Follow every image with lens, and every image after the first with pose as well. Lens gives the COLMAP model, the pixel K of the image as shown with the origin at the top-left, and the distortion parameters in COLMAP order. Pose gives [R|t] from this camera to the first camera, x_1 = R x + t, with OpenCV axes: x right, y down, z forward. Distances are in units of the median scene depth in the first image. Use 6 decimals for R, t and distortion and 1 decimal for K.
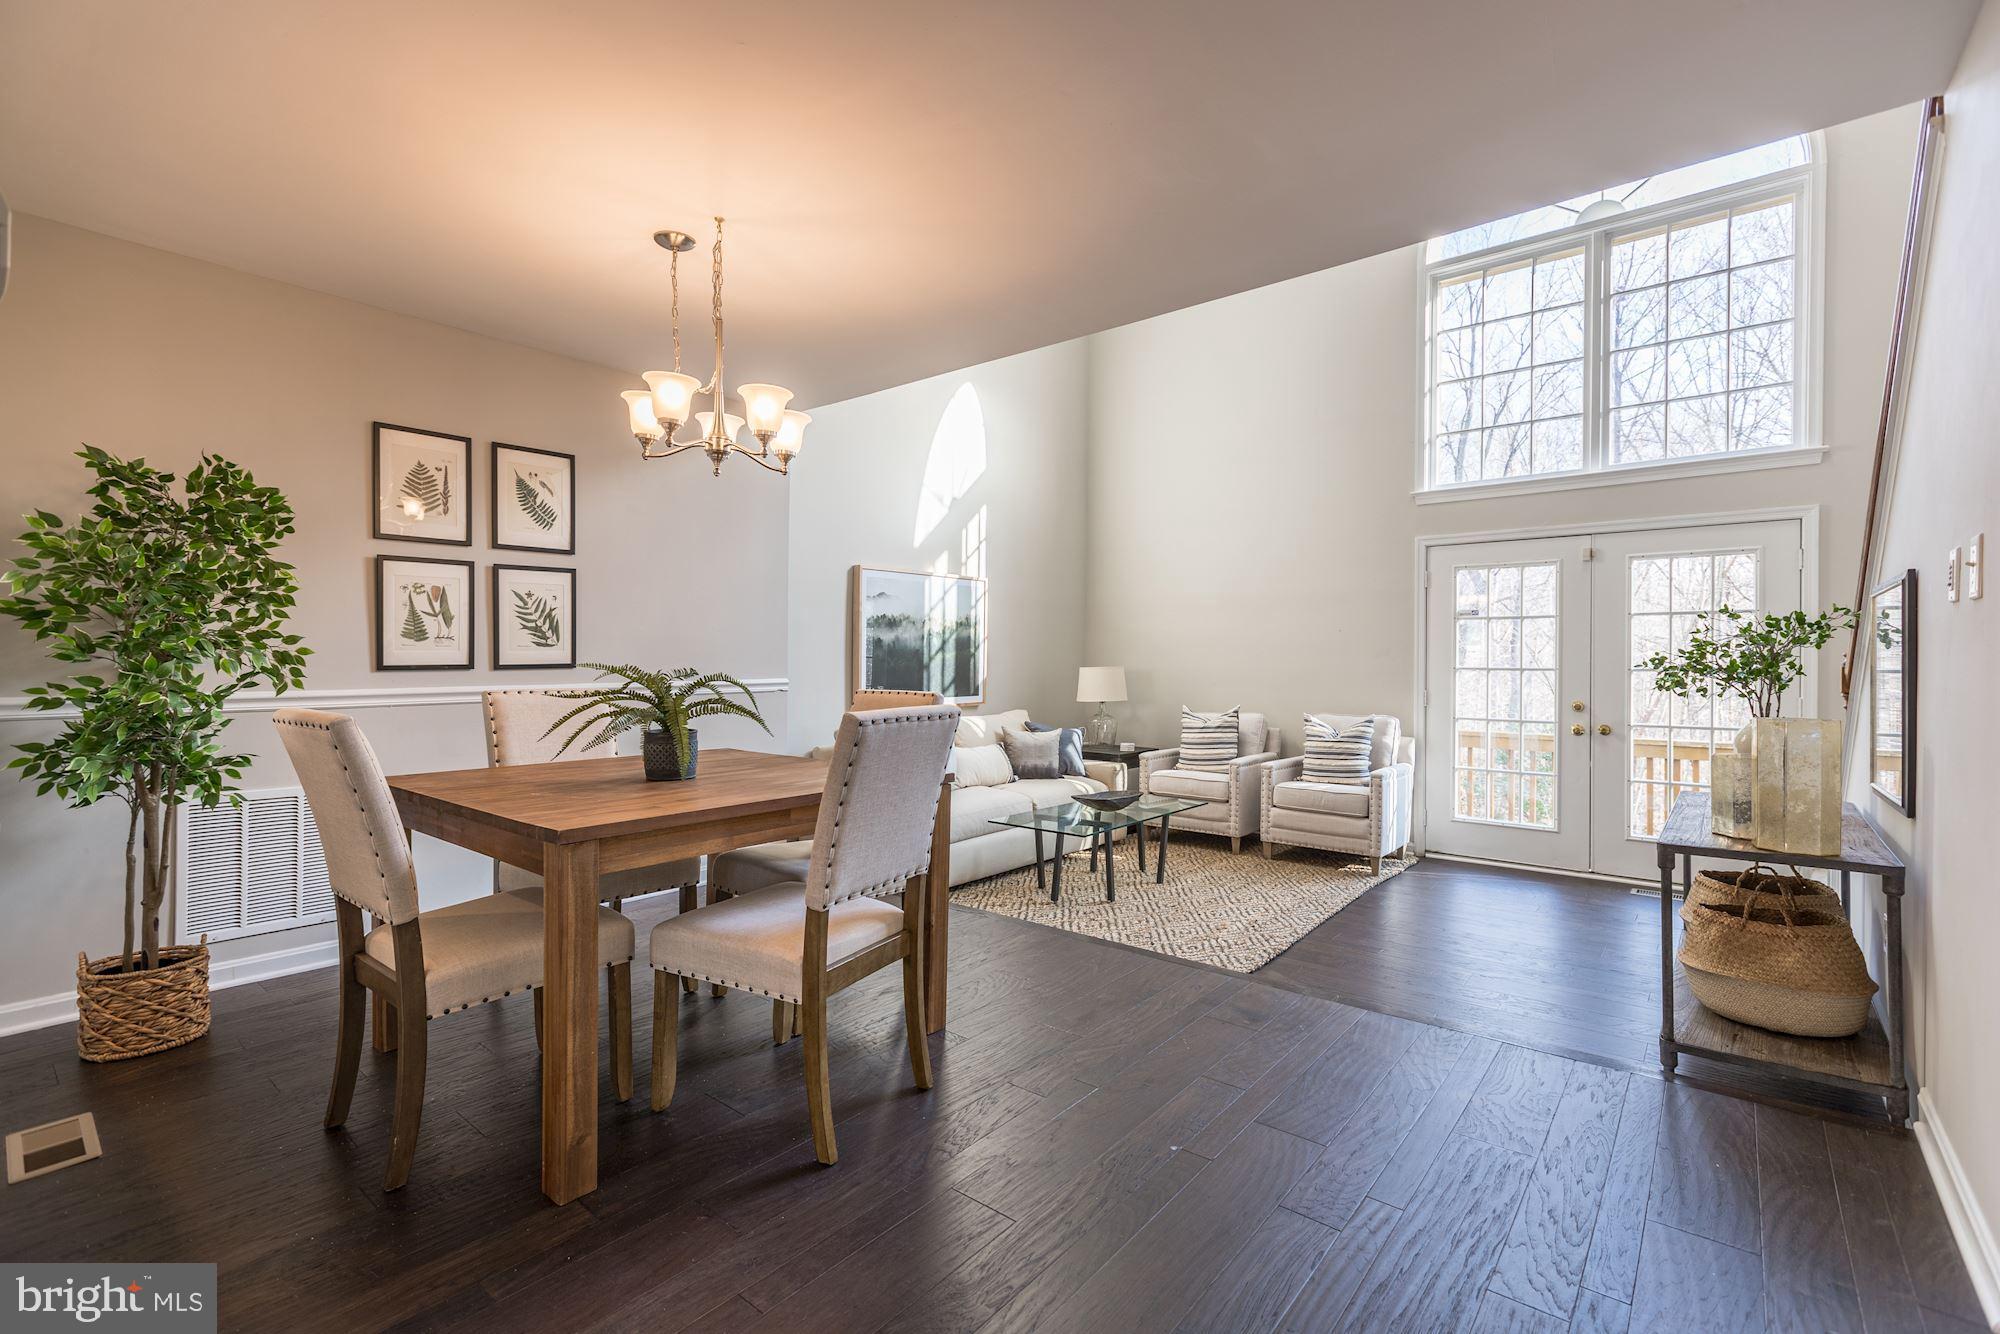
lens RADIAL K [[893.8, 0, 998.7], [0, 893.8, 659.8], [0, 0, 1]] dist [0.003166, 0.000331]
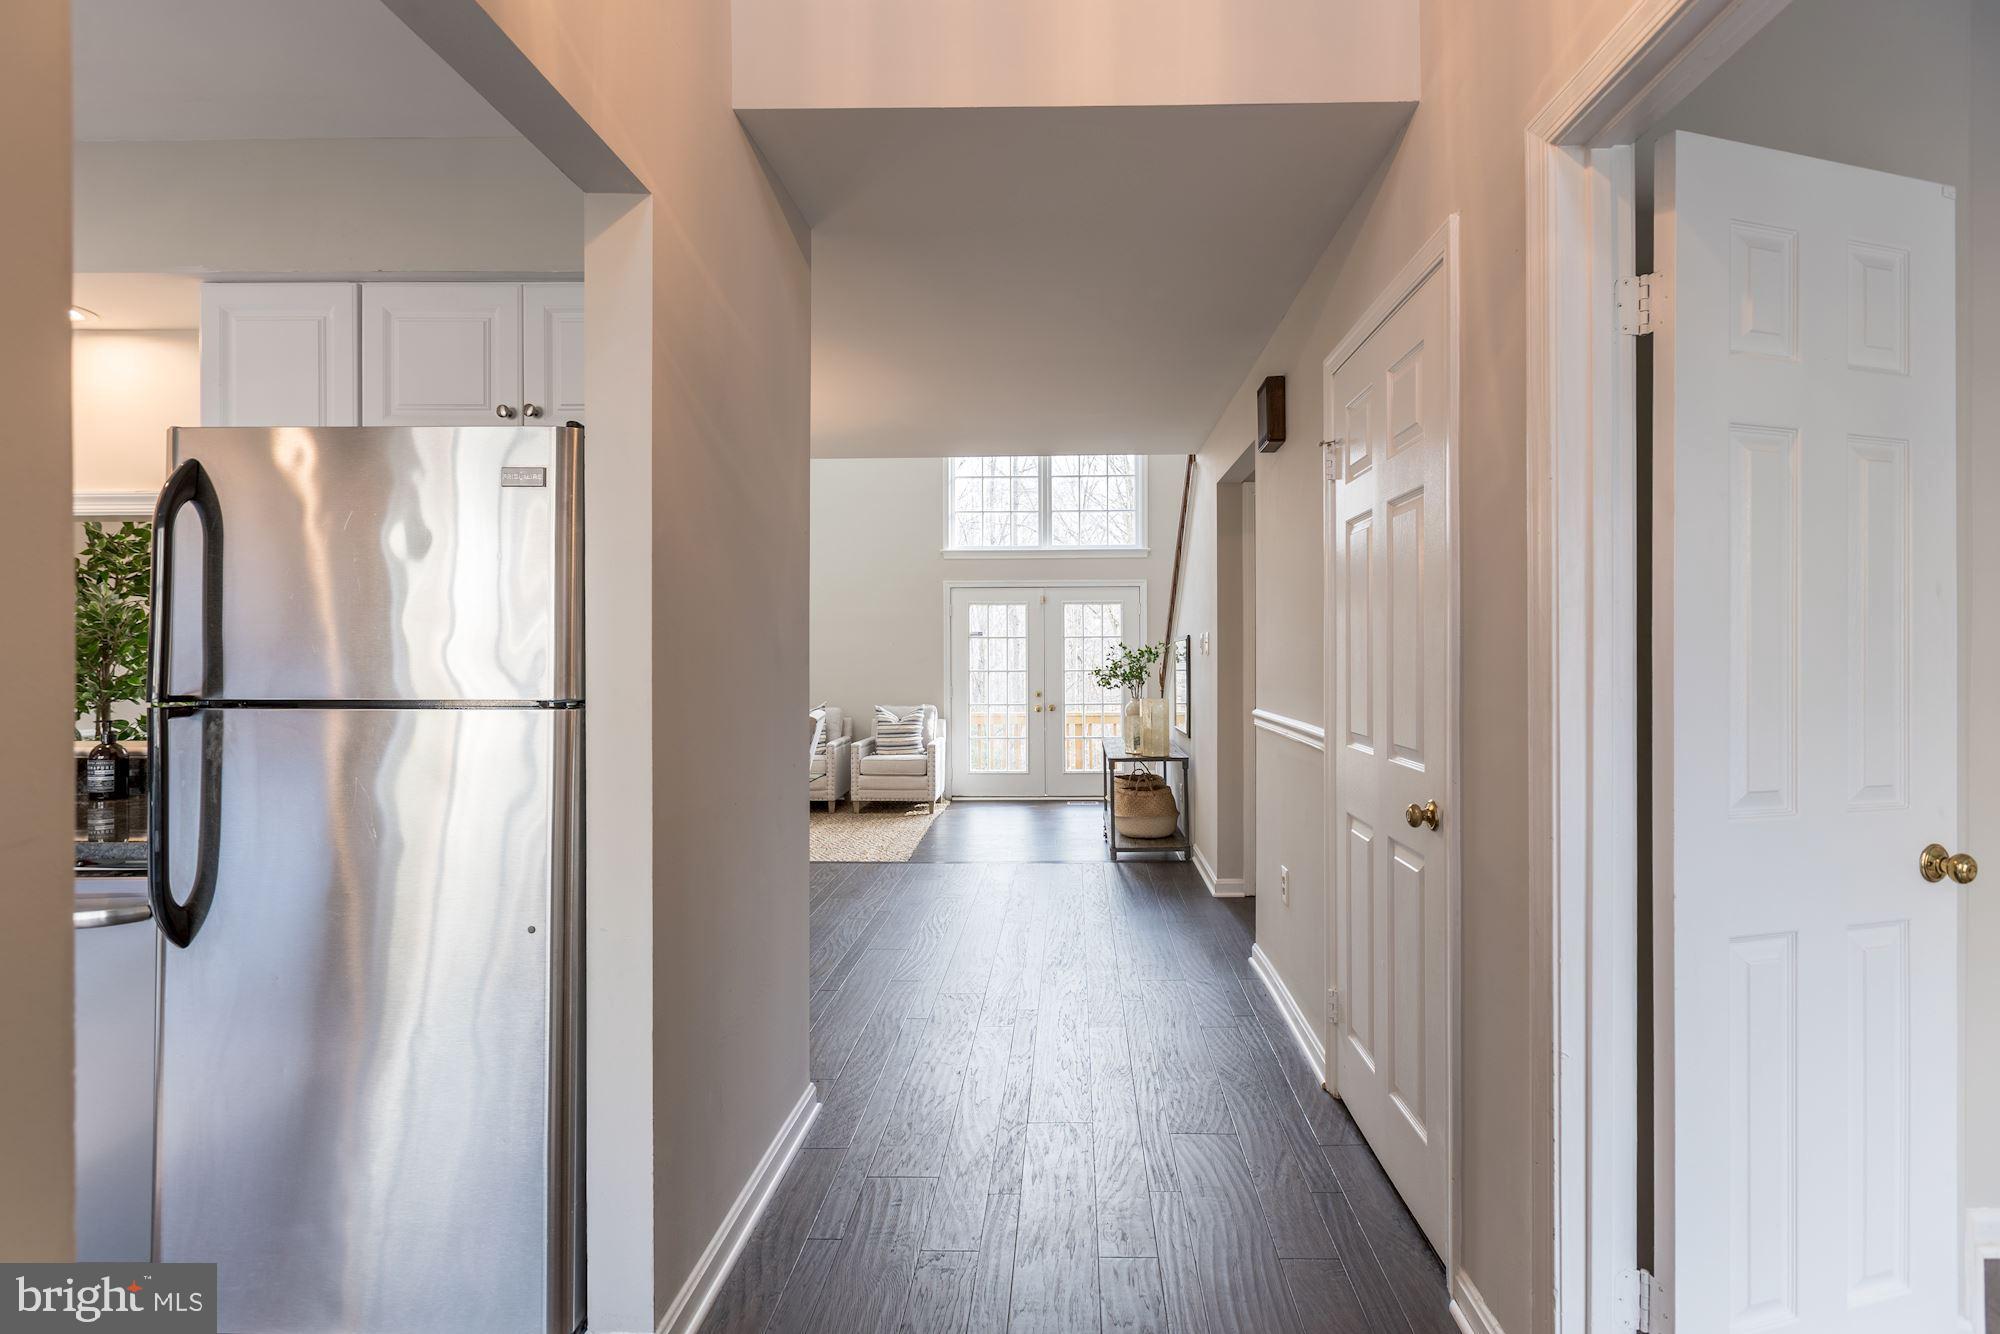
lens RADIAL K [[919.1, 0, 1065.1], [0, 919.1, 648.3], [0, 0, 1]] dist [0.001021, 0.000205]
pose [[0.777773, -0.008199, 0.628492, -0.491573], [0.008926, 0.999958, 0.002000, -0.045188], [-0.628482, 0.004054, 0.777814, -0.441715]]
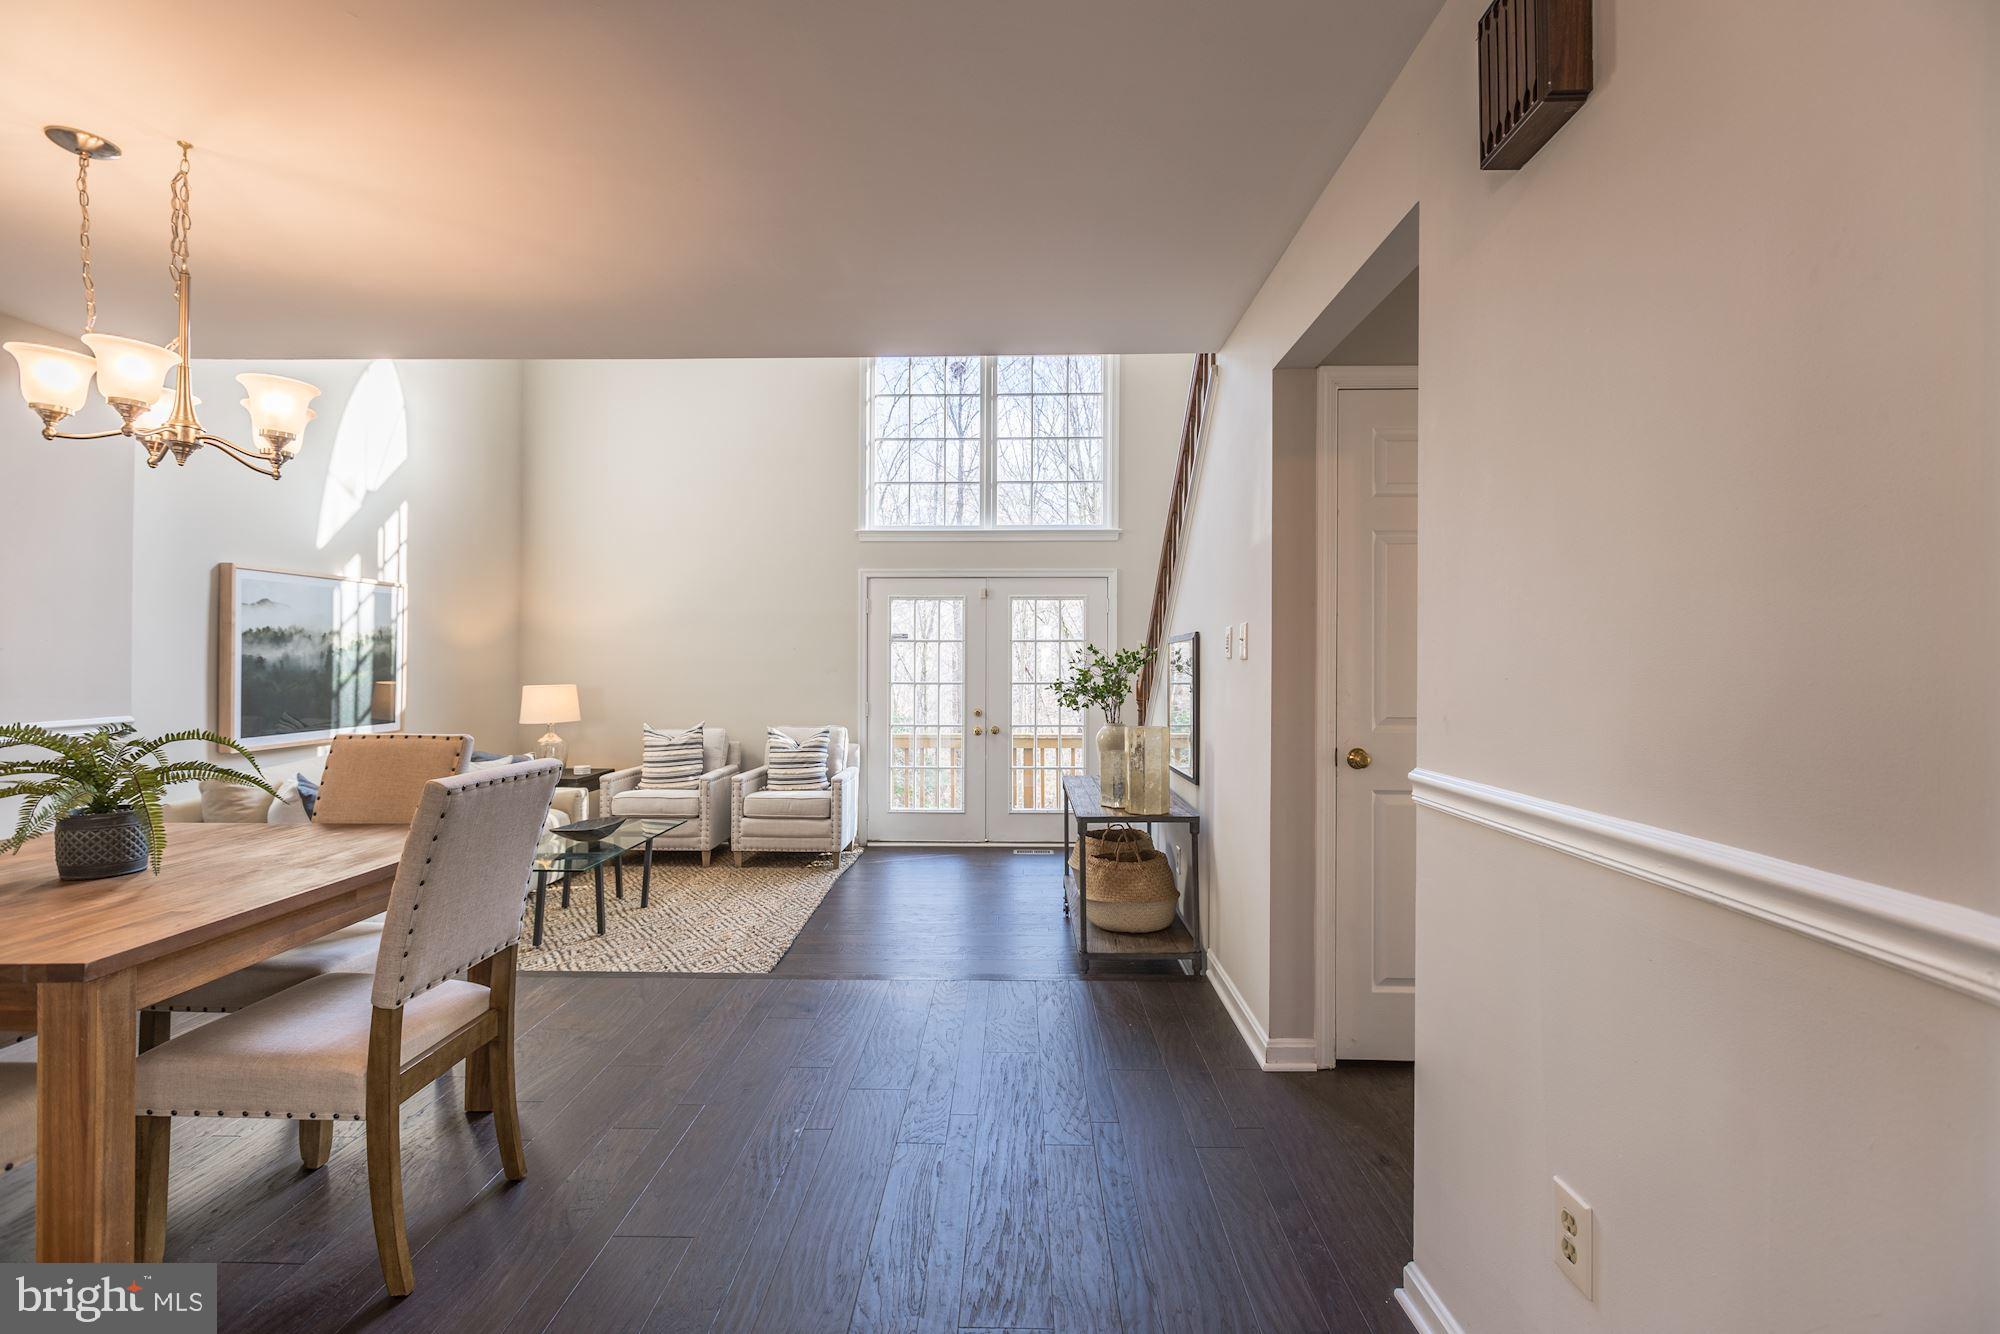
lens RADIAL K [[903.0, 0, 1000.2], [0, 903.0, 661.7], [0, 0, 1]] dist [0.001585, 0.000307]
pose [[0.785558, -0.001617, 0.618786, -0.168129], [0.000640, 0.999998, 0.001801, -0.030842], [-0.618788, -0.001019, 0.785558, -0.038412]]
